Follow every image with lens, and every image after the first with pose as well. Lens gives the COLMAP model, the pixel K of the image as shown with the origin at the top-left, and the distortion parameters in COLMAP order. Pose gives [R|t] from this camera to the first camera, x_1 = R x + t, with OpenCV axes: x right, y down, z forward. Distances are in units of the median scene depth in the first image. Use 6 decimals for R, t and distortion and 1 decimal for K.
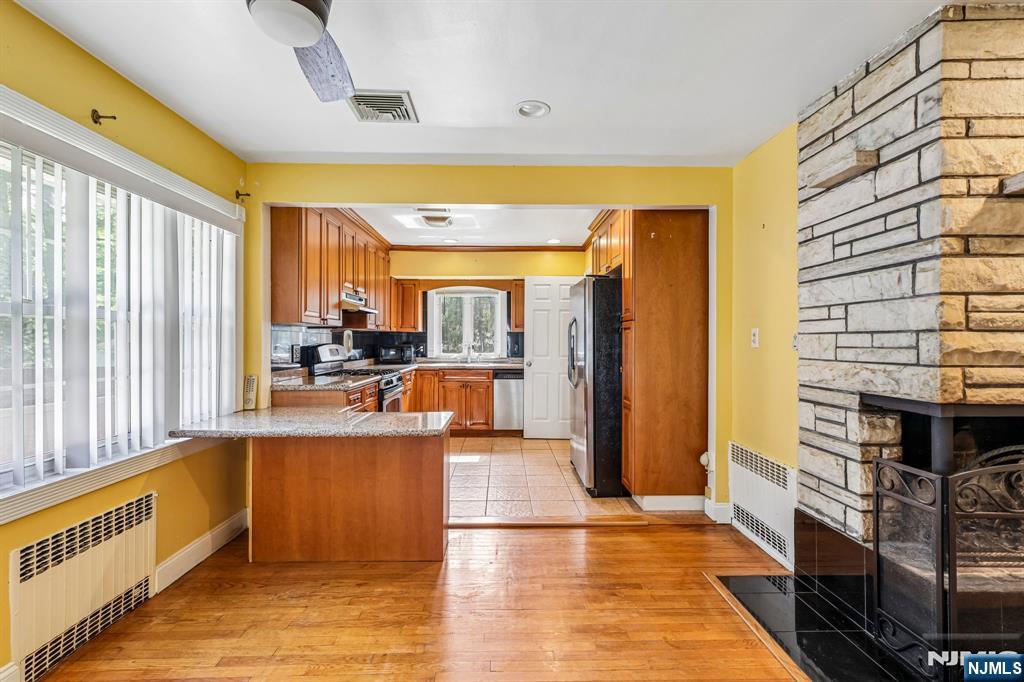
lens RADIAL K [[471.6, 0, 512.0], [0, 471.6, 341.0], [0, 0, 1]] dist [0.002041, 0.000591]
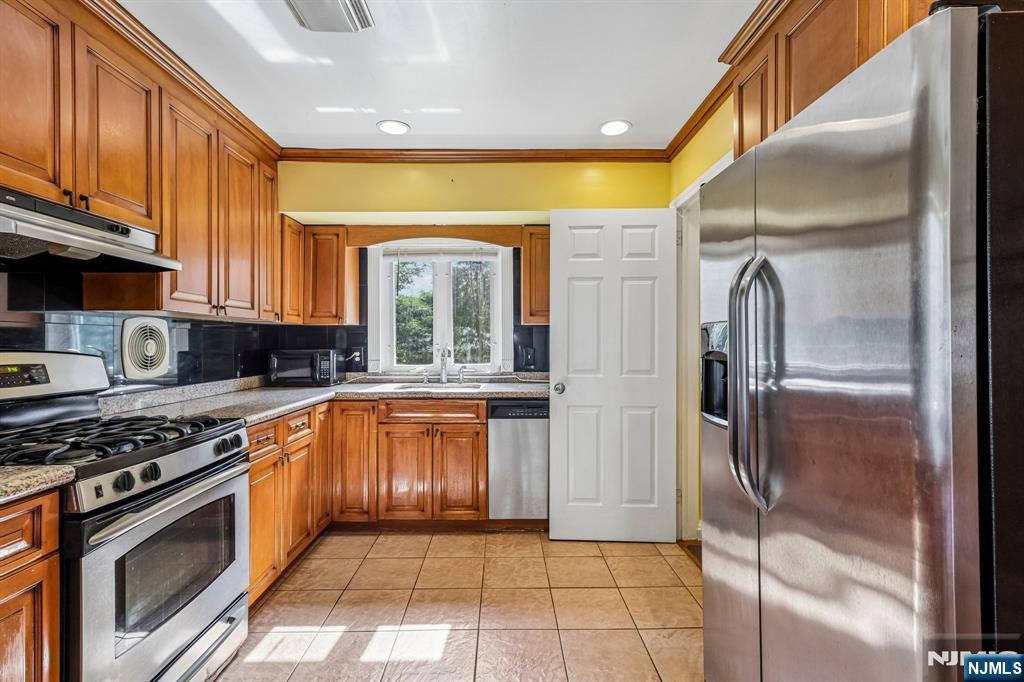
lens RADIAL K [[471.6, 0, 512.0], [0, 471.6, 341.0], [0, 0, 1]] dist [0.002041, 0.000591]
pose [[0.999986, -0.003849, -0.003649, -0.011564], [0.003835, 0.999986, -0.003739, 0.001235], [0.003664, 0.003725, 0.999986, 0.492063]]
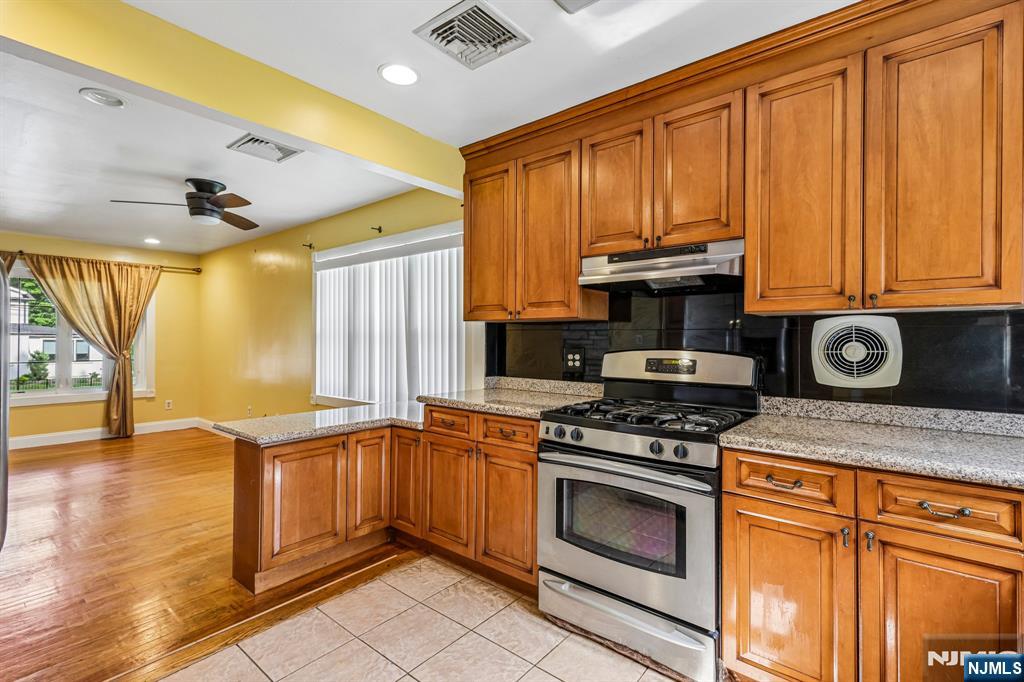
lens RADIAL K [[471.6, 0, 512.0], [0, 471.6, 341.0], [0, 0, 1]] dist [0.002041, 0.000591]
pose [[-0.653818, -0.001209, -0.756651, 0.084082], [-0.004425, 0.999988, 0.002225, -0.002461], [0.756639, 0.004803, -0.653816, 0.869357]]
